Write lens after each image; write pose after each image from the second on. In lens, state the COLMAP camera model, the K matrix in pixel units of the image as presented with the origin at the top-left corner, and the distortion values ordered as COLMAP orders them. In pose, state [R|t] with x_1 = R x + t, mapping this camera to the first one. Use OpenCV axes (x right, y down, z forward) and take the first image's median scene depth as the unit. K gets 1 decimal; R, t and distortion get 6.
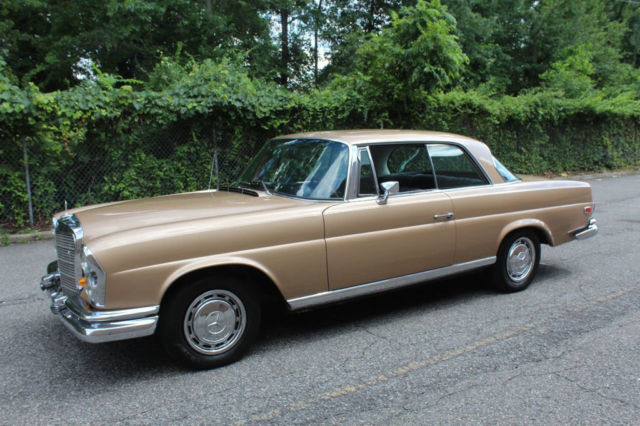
lens RADIAL K [[553.2, 0, 318.9], [0, 553.2, 231.0], [0, 0, 1]] dist [-0.169947, 0.152787]
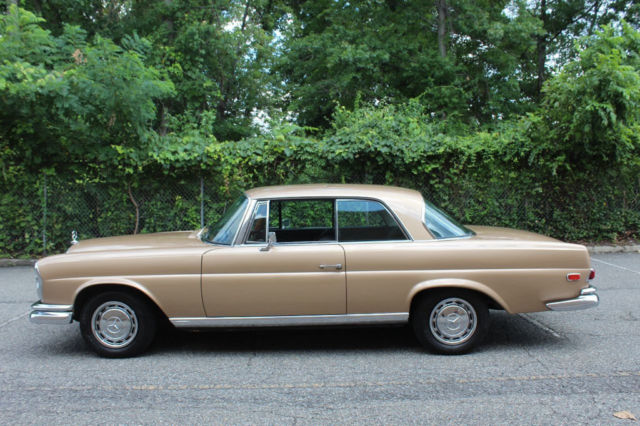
lens RADIAL K [[585.0, 0, 318.2], [0, 585.0, 217.0], [0, 0, 1]] dist [-0.154244, 0.157781]
pose [[0.844029, 0.043102, -0.534562, 0.417858], [-0.091769, 0.993671, -0.064776, -0.024278], [0.528387, 0.103729, 0.842643, 0.005055]]
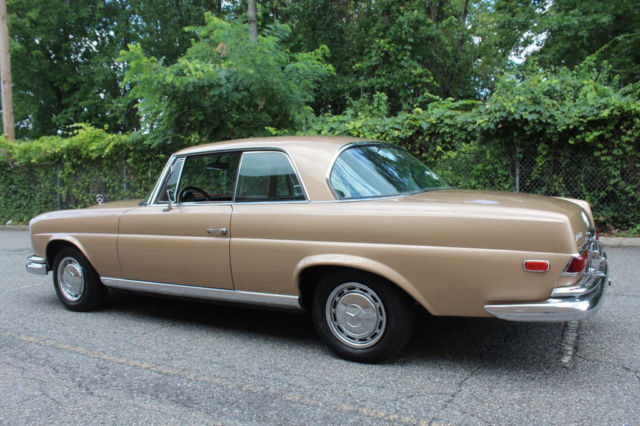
lens RADIAL K [[533.0, 0, 320.0], [0, 533.0, 213.0], [0, 0, 1]] dist [-0.163059, 0.138129]
pose [[0.458618, 0.063518, -0.886361, 0.550355], [-0.128142, 0.991744, 0.004768, -0.042141], [0.879346, 0.111393, 0.462971, 0.380183]]
